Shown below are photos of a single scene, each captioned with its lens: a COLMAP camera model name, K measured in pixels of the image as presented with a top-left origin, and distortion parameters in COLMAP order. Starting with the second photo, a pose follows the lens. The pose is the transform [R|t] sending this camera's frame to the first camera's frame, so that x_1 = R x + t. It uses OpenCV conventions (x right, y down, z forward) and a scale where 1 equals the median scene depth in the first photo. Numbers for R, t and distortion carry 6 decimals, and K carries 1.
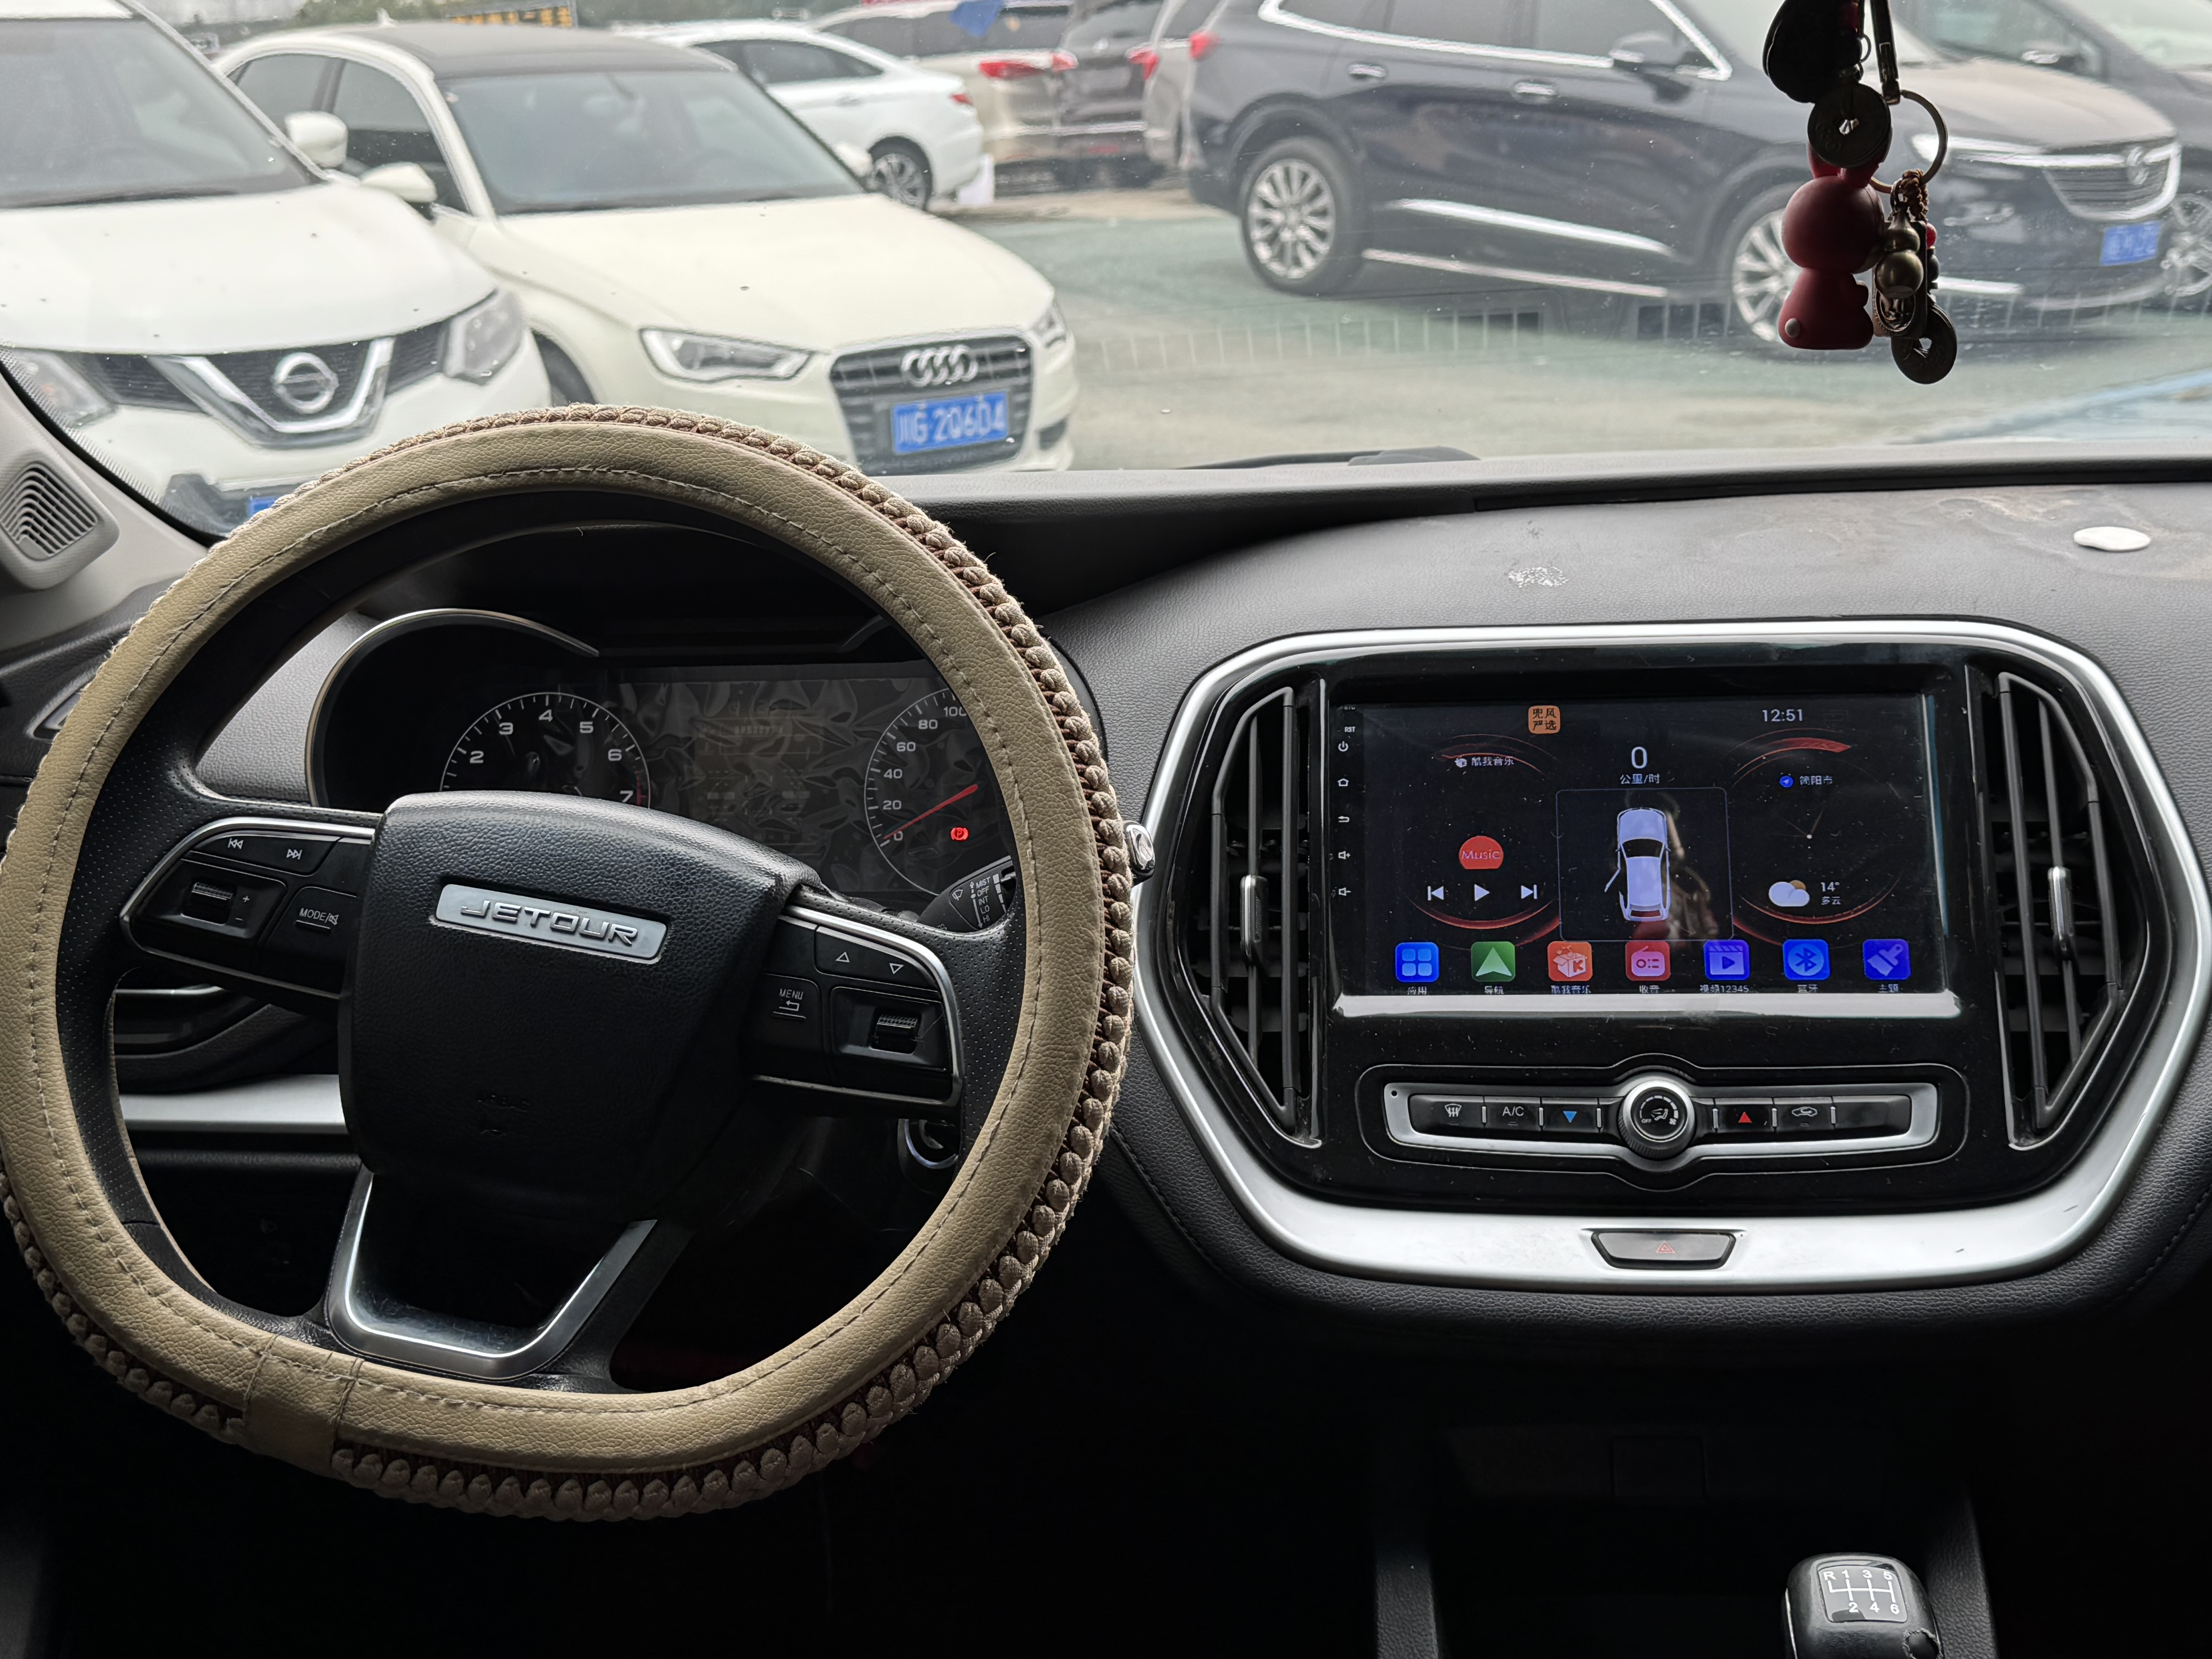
lens RADIAL K [[2847.2, 0, 1106.0], [0, 2847.2, 829.5], [0, 0, 1]] dist [0.103005, -0.066213]
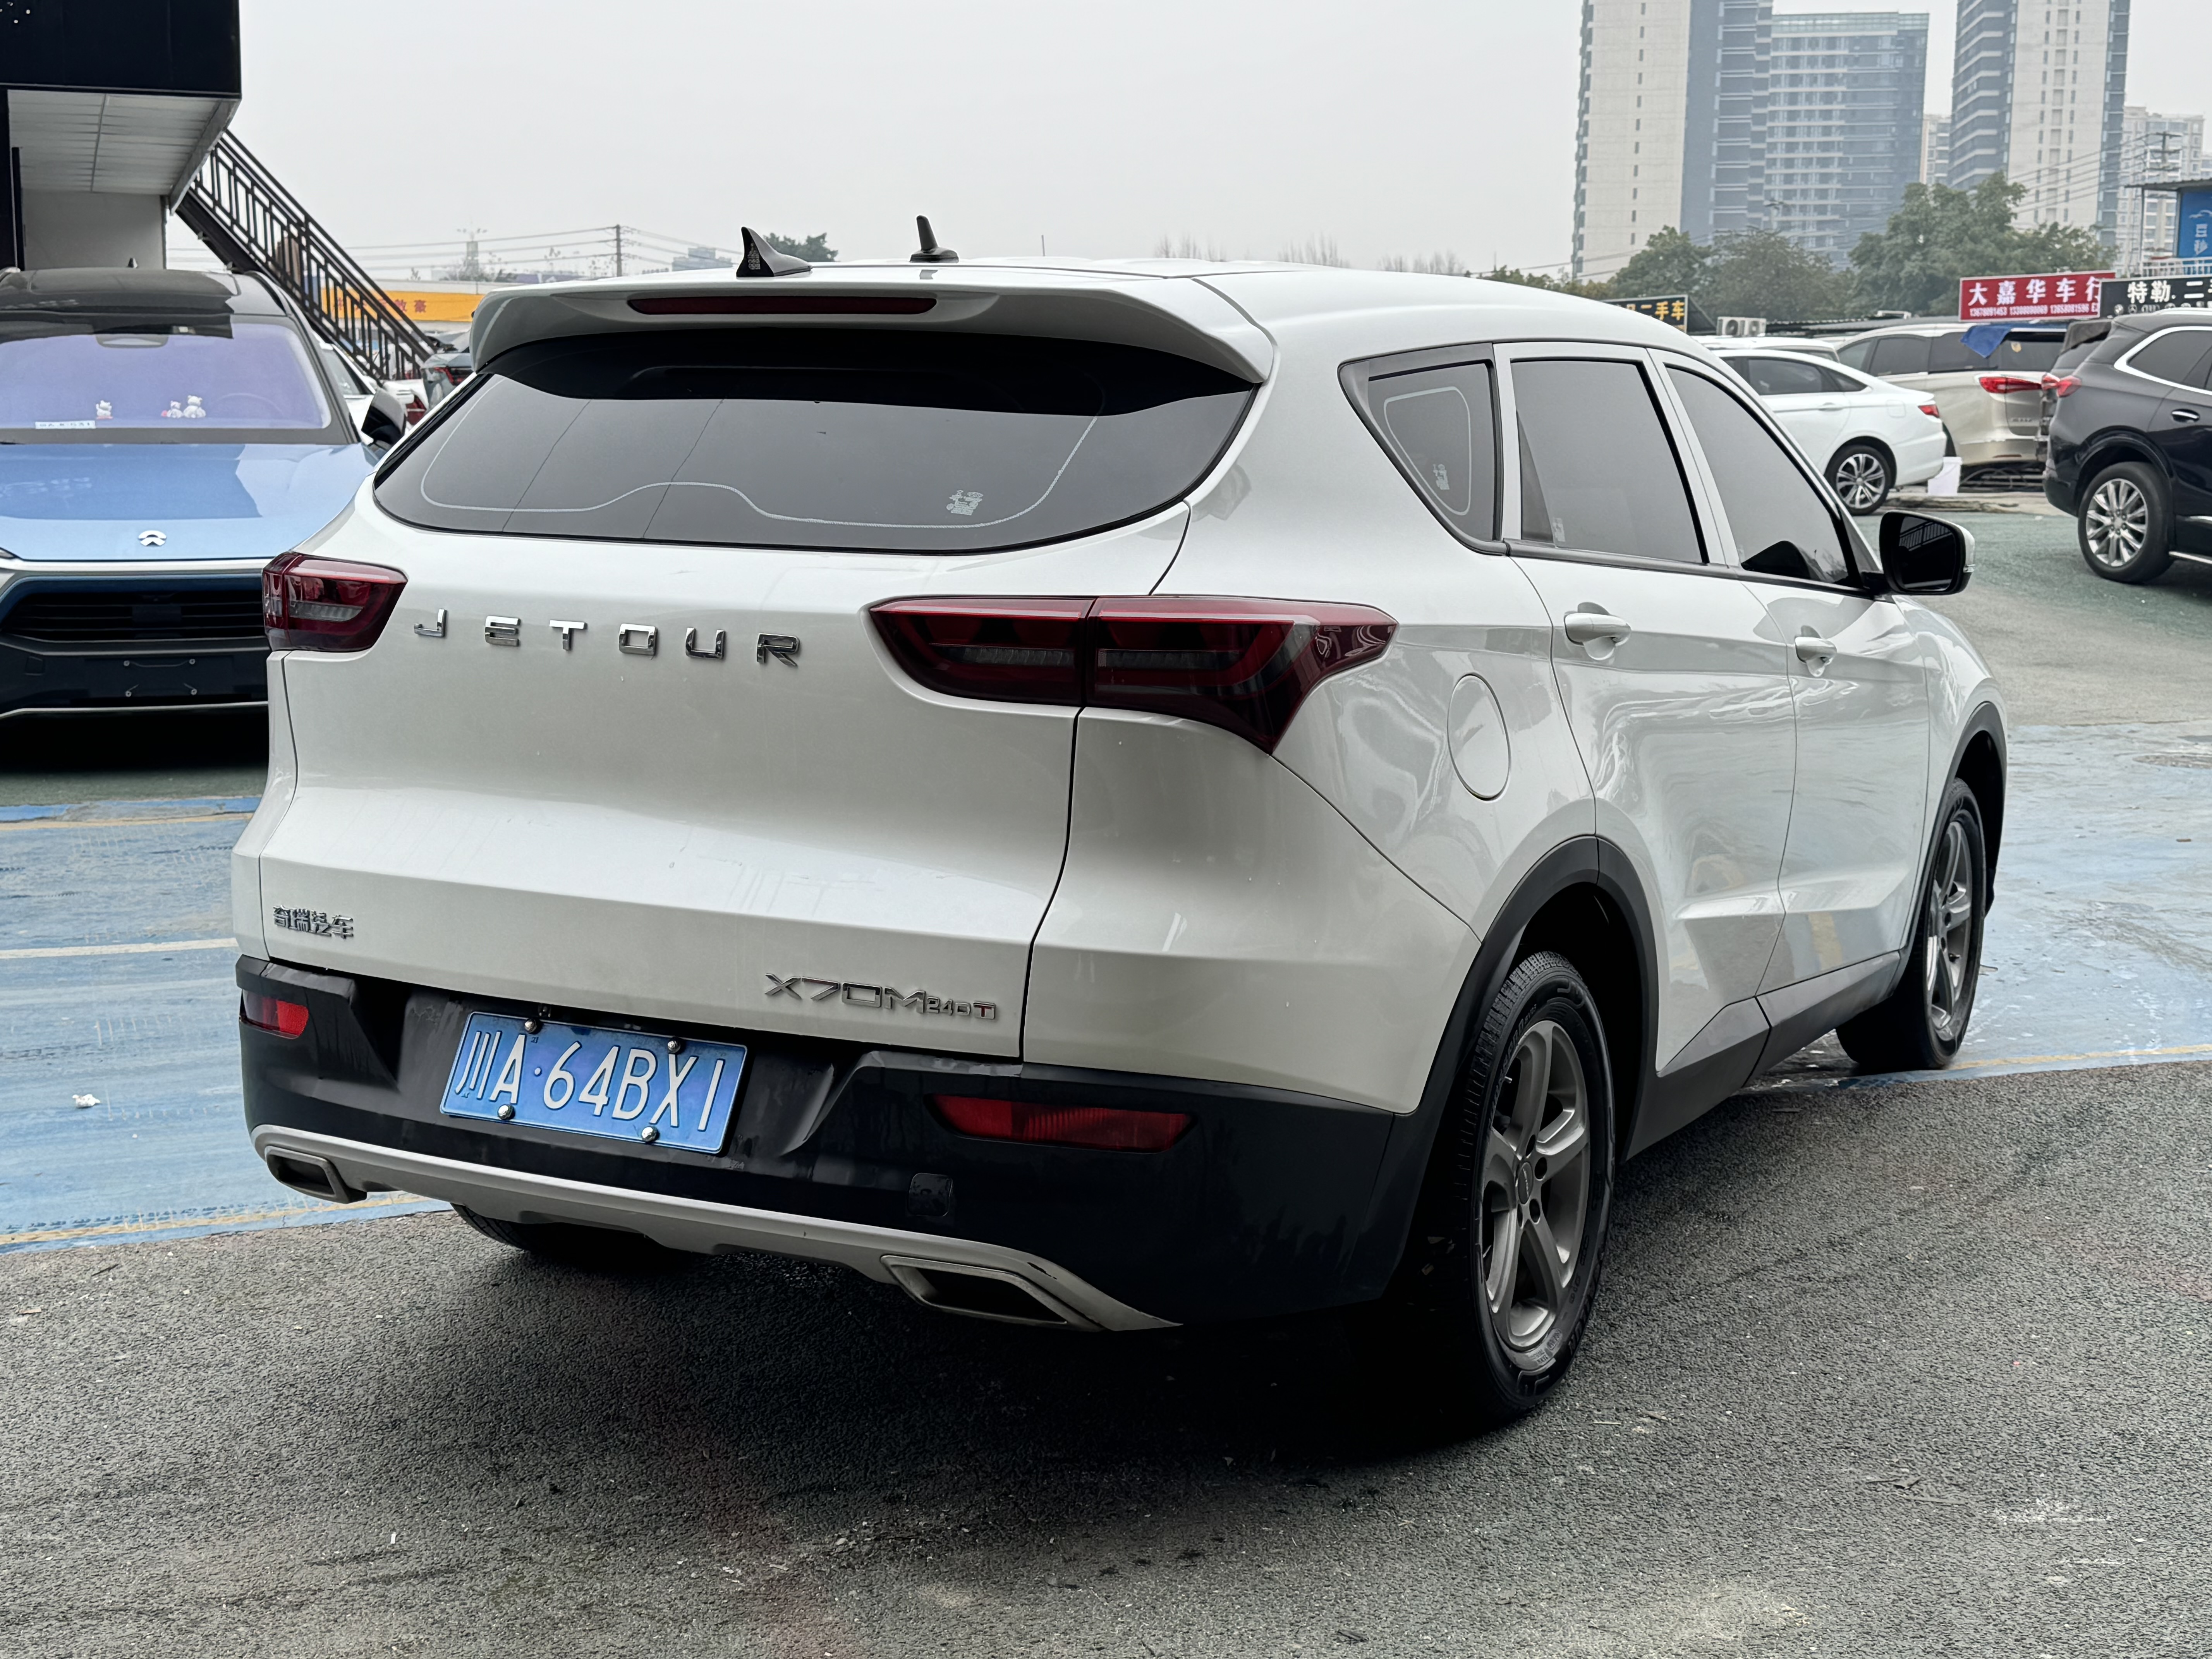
lens RADIAL K [[2847.2, 0, 1106.0], [0, 2847.2, 829.5], [0, 0, 1]] dist [0.103005, -0.066213]
pose [[0.925139, 0.114207, -0.362041, 0.129113], [-0.146070, 0.987342, -0.061800, 0.070159], [0.350401, 0.110057, 0.930111, -0.353400]]
